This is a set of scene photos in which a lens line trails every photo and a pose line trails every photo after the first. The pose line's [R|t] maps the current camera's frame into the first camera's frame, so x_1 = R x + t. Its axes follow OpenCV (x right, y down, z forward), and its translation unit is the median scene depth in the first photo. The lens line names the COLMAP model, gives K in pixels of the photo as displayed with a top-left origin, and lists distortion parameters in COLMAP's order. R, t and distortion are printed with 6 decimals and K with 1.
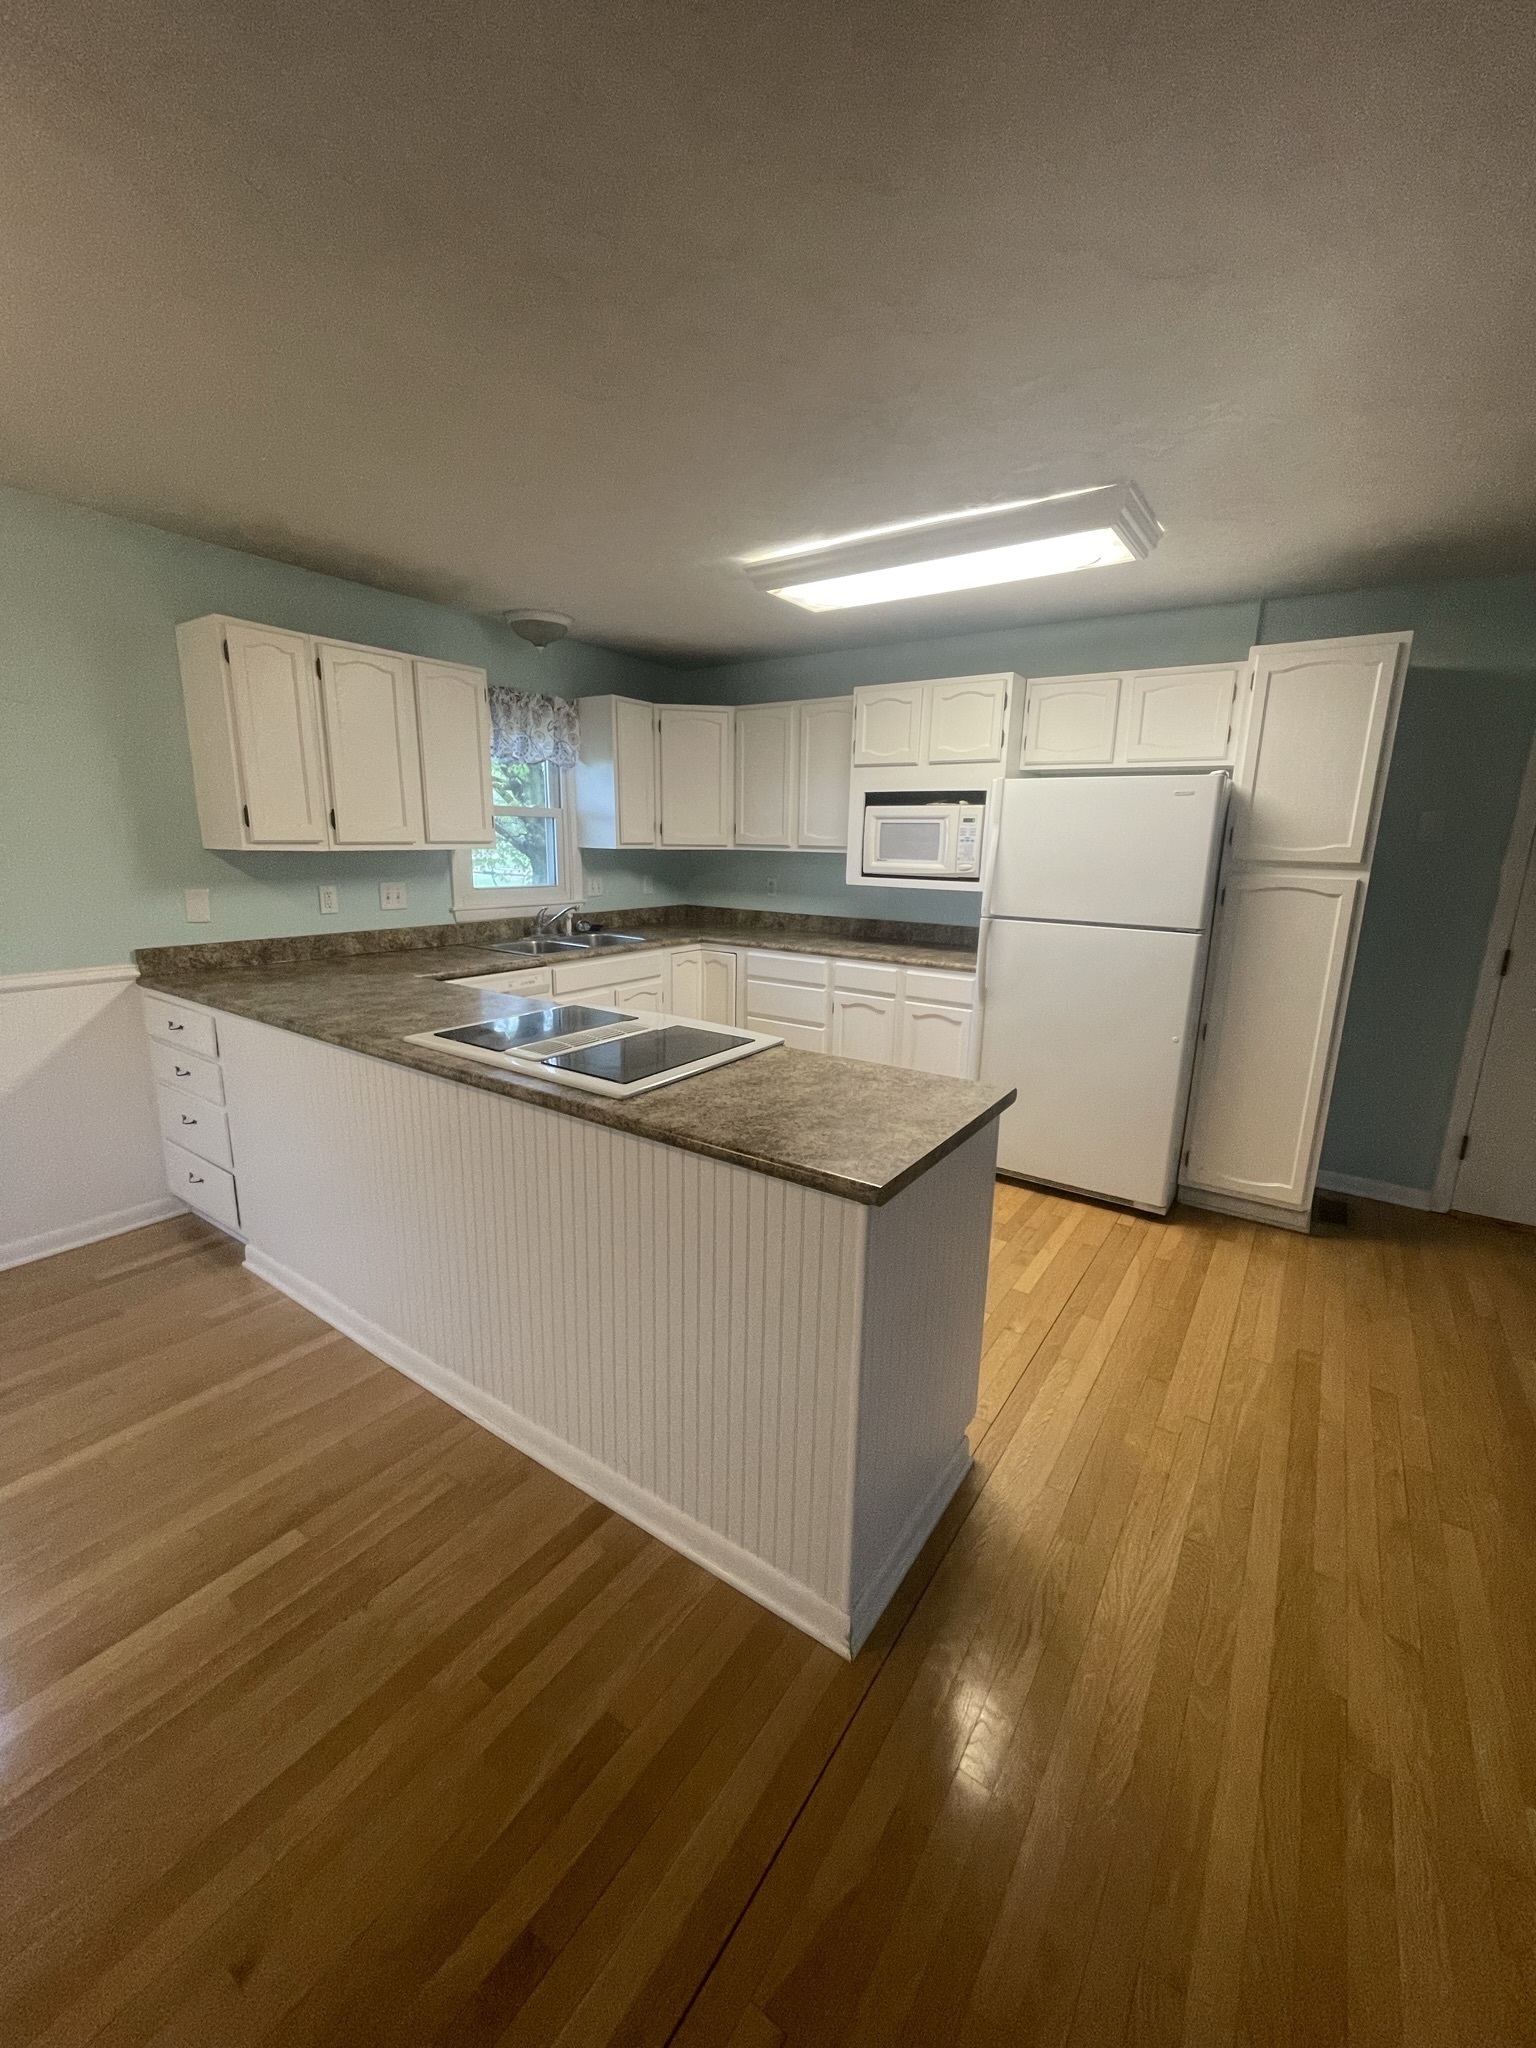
lens RADIAL K [[825.3, 0, 768.0], [0, 825.3, 1024.0], [0, 0, 1]] dist [-0.002919, -0.000164]
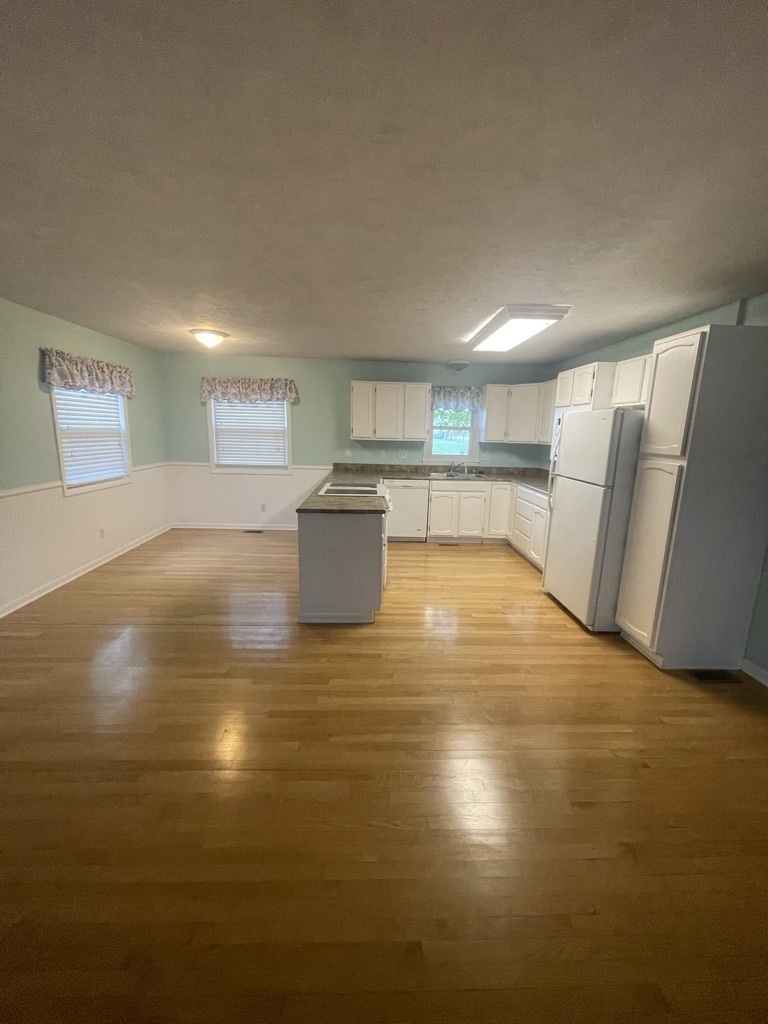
lens RADIAL K [[412.7, 0, 384.0], [0, 412.7, 512.0], [0, 0, 1]] dist [-0.002919, -0.000164]
pose [[0.596884, 0.153387, -0.787529, 0.874381], [-0.190378, 0.980599, 0.046699, 0.002994], [0.779414, 0.122054, 0.614506, -0.022025]]
